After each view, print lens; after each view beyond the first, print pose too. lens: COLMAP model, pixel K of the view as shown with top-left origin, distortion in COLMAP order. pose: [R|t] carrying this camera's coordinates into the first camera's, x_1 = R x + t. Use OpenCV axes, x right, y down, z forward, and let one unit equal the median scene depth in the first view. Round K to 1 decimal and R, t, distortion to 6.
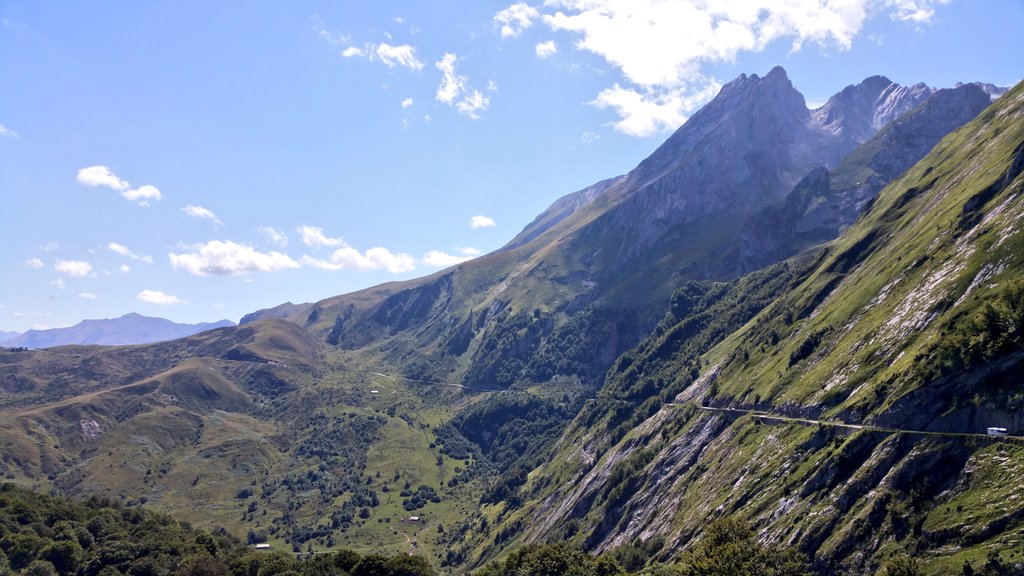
lens RADIAL K [[806.7, 0, 512.0], [0, 806.7, 288.0], [0, 0, 1]] dist [0.145461, -0.251882]
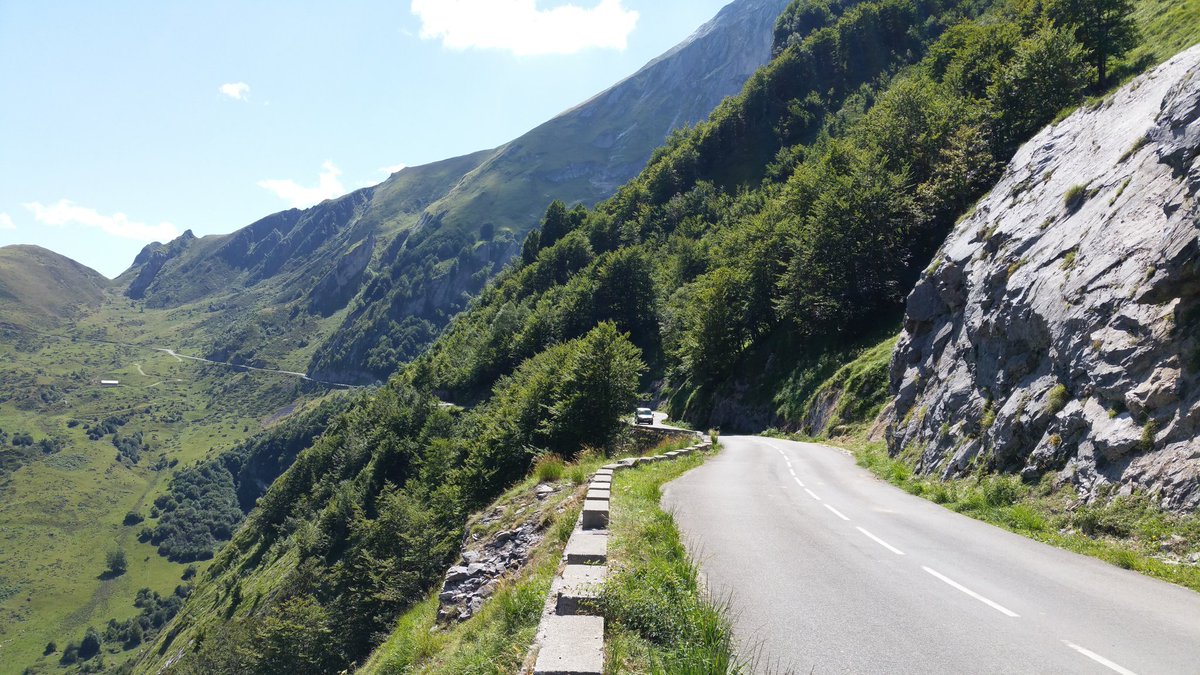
lens RADIAL K [[945.3, 0, 600.0], [0, 945.3, 337.5], [0, 0, 1]] dist [0.145461, -0.251882]
pose [[0.999088, 0.030845, 0.029515, 0.092731], [-0.032439, 0.997952, 0.055141, 0.067351], [-0.027754, -0.056048, 0.998042, 0.478240]]
